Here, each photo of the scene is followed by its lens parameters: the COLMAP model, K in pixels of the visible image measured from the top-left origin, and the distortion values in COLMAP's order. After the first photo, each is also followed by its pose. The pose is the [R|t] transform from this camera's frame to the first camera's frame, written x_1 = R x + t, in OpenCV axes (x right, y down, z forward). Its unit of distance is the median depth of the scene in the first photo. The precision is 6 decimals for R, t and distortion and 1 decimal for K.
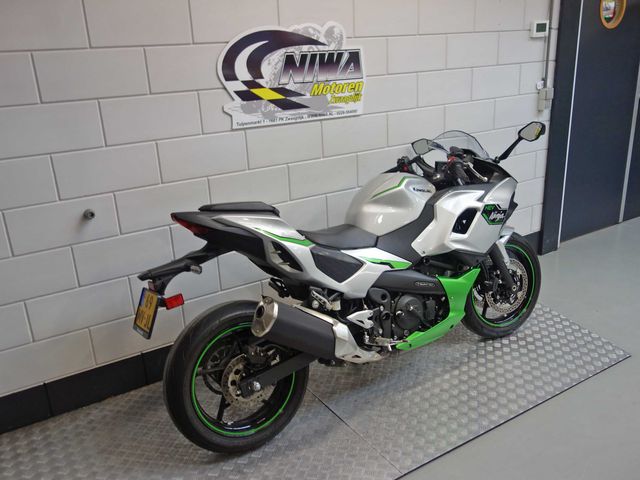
lens RADIAL K [[577.5, 0, 320.0], [0, 577.5, 240.0], [0, 0, 1]] dist [0.005730, 0.005931]
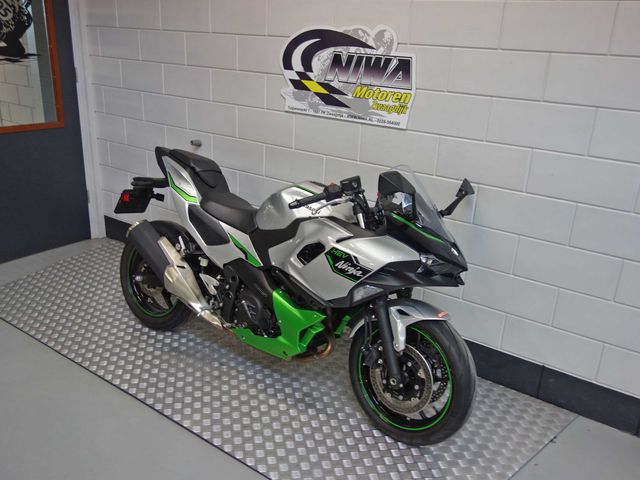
lens RADIAL K [[577.5, 0, 320.0], [0, 577.5, 240.0], [0, 0, 1]] dist [0.005730, 0.005931]
pose [[0.360974, 0.369747, -0.856145, 0.944094], [-0.358495, 0.902519, 0.238624, -0.250150], [0.860918, 0.220786, 0.458338, 0.555877]]
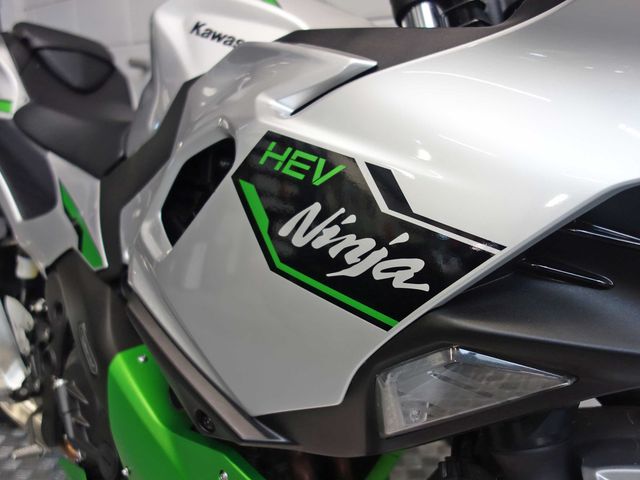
lens RADIAL K [[577.5, 0, 320.0], [0, 577.5, 240.0], [0, 0, 1]] dist [0.005730, 0.005931]
pose [[0.209920, 0.304570, -0.929070, 0.418047], [-0.315976, 0.920384, 0.230329, -0.070236], [0.925253, 0.245213, 0.289444, 0.916458]]
